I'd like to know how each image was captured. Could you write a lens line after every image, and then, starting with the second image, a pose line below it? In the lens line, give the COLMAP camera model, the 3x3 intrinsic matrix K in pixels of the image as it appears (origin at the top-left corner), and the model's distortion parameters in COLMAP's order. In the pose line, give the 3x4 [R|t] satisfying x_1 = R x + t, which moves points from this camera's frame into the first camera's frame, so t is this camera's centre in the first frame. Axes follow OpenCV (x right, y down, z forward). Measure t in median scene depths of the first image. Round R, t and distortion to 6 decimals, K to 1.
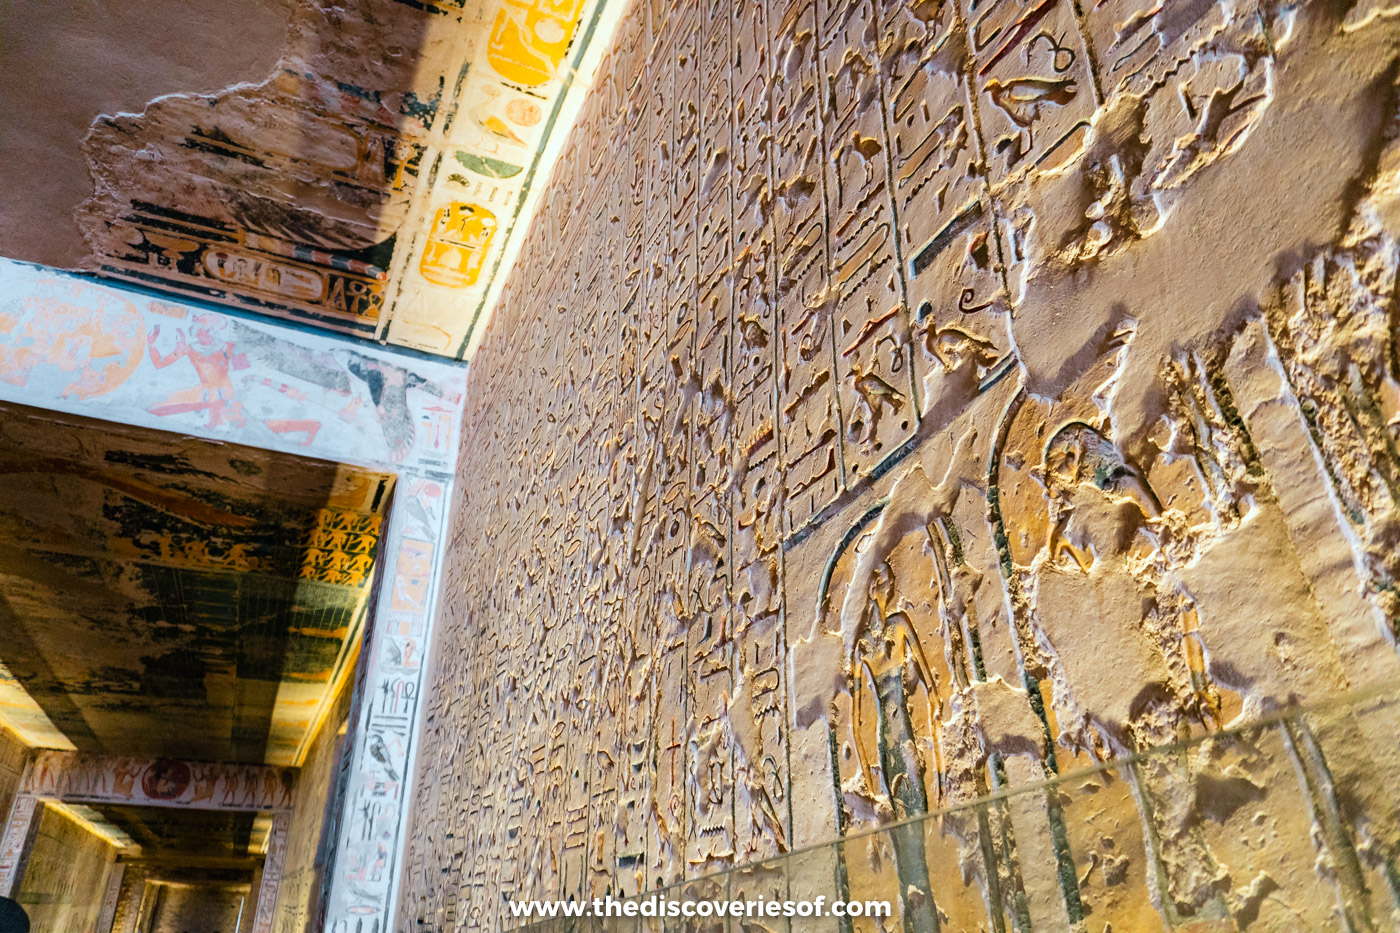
lens RADIAL K [[968.6, 0, 700.0], [0, 968.6, 466.5], [0, 0, 1]] dist [-0.006818, -0.003130]
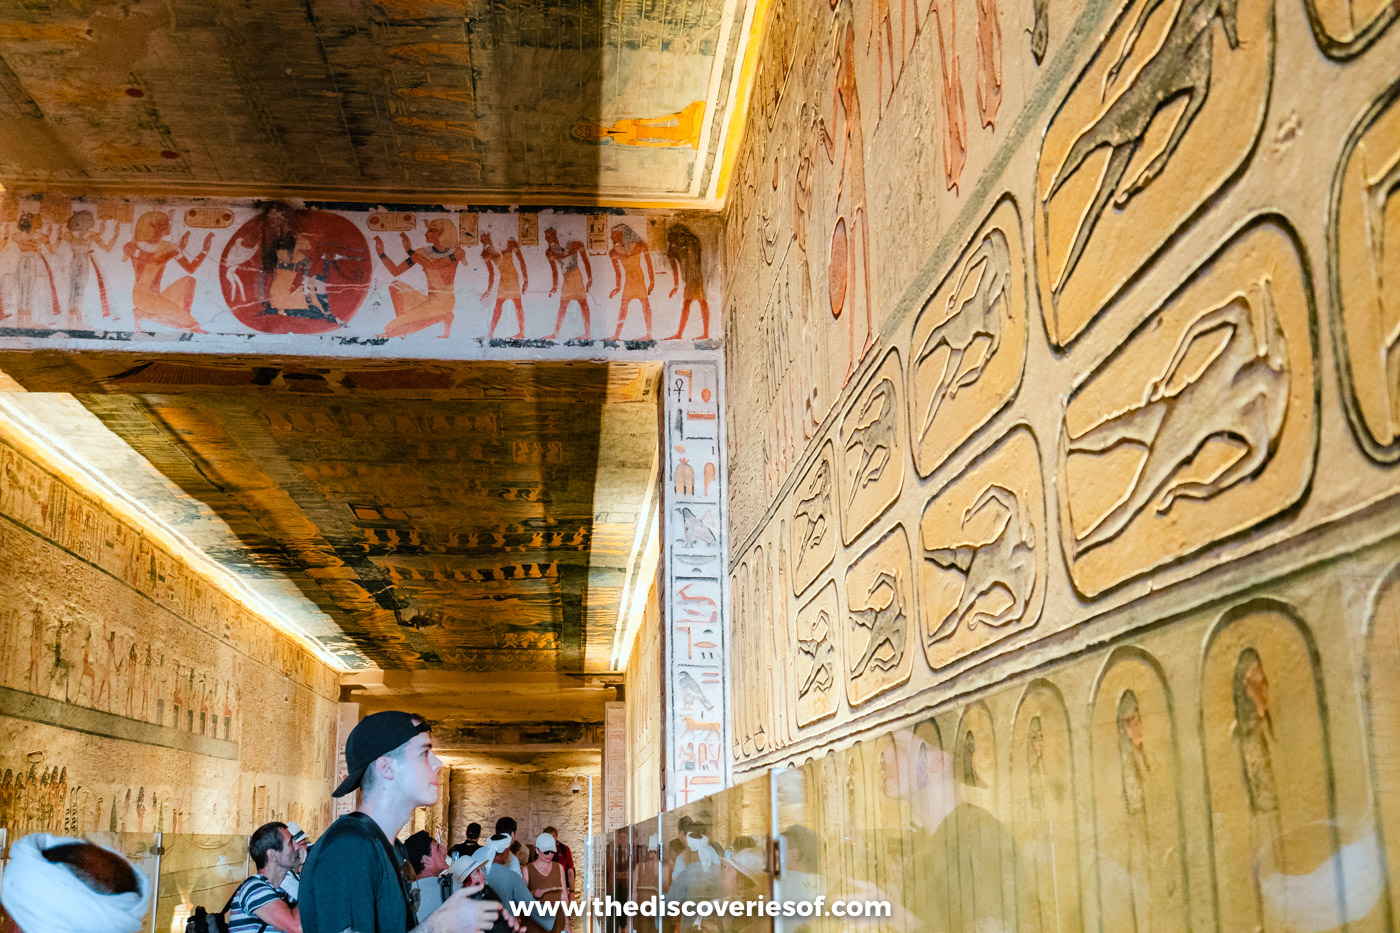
lens RADIAL K [[1498.7, 0, 700.0], [0, 1498.7, 466.5], [0, 0, 1]] dist [0.000084, -0.006310]
pose [[0.944840, -0.103245, -0.310833, -0.301328], [0.161476, 0.972503, 0.167817, 0.320662], [0.284960, -0.208752, 0.935532, 0.594643]]
